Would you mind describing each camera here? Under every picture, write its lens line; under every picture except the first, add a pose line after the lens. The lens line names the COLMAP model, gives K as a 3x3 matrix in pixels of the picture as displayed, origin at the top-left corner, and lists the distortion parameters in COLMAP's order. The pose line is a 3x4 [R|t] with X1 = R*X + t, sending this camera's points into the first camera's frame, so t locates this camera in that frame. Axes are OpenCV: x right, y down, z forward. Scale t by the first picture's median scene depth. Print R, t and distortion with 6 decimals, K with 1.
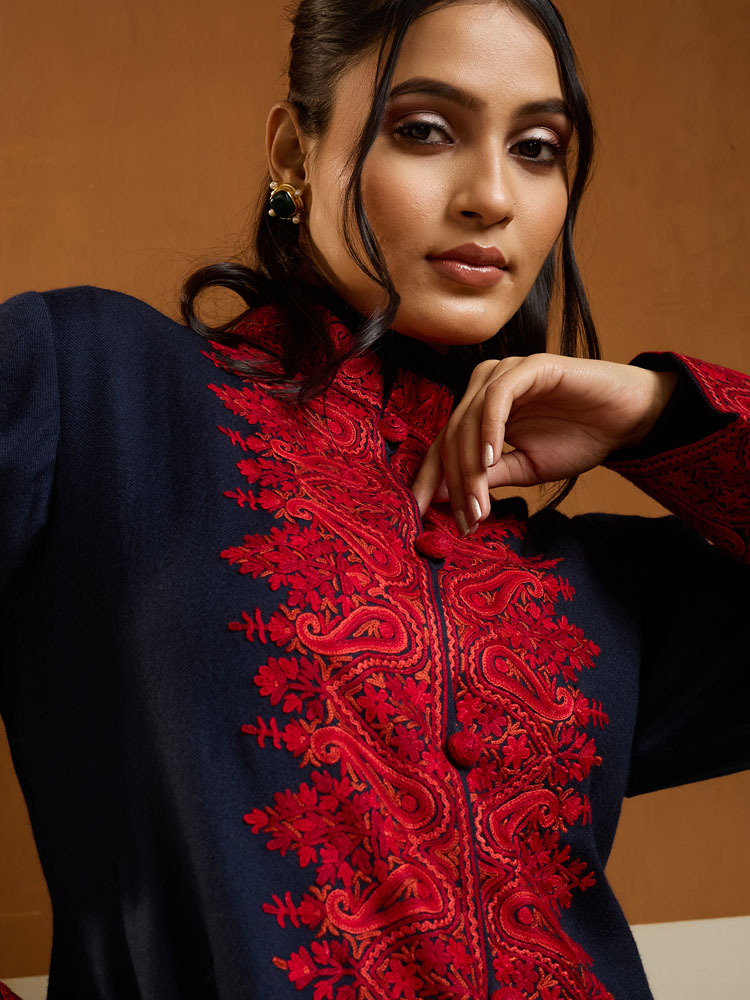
lens RADIAL K [[1425.1, 0, 370.7], [0, 1425.1, 482.0], [0, 0, 1]] dist [-0.022048, -0.010501]
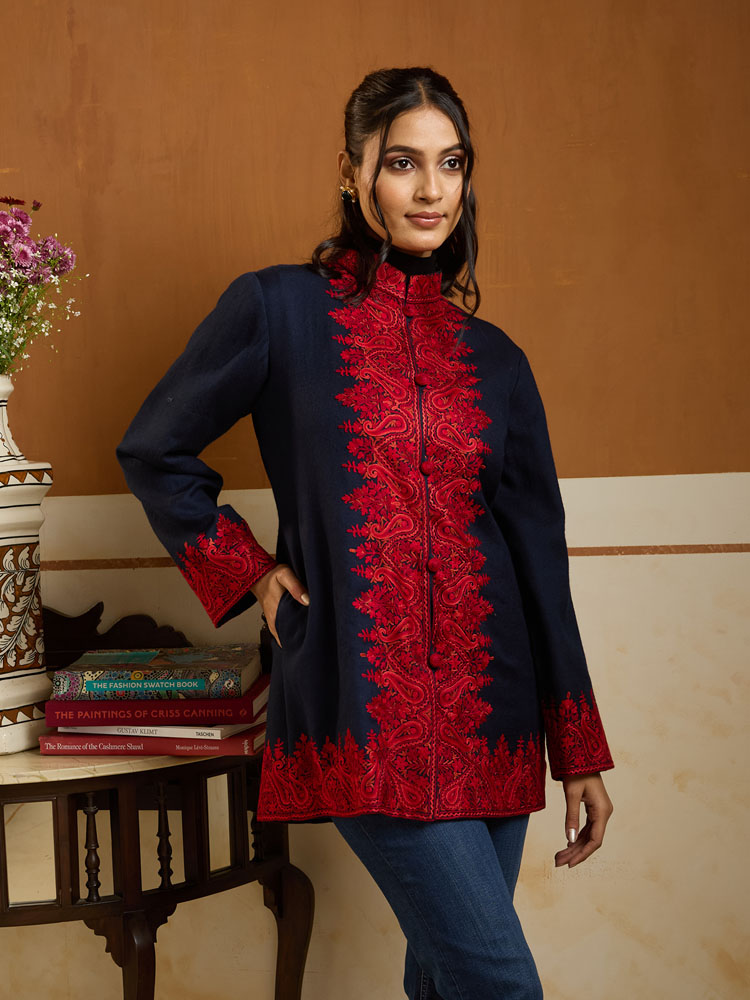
lens RADIAL K [[1390.5, 0, 375.0], [0, 1390.5, 500.0], [0, 0, 1]] dist [-0.015670, -0.038717]
pose [[0.998413, 0.042609, -0.036810, 0.067465], [-0.028063, 0.943309, 0.330728, -0.593140], [0.048816, -0.329171, 0.943008, -1.409913]]
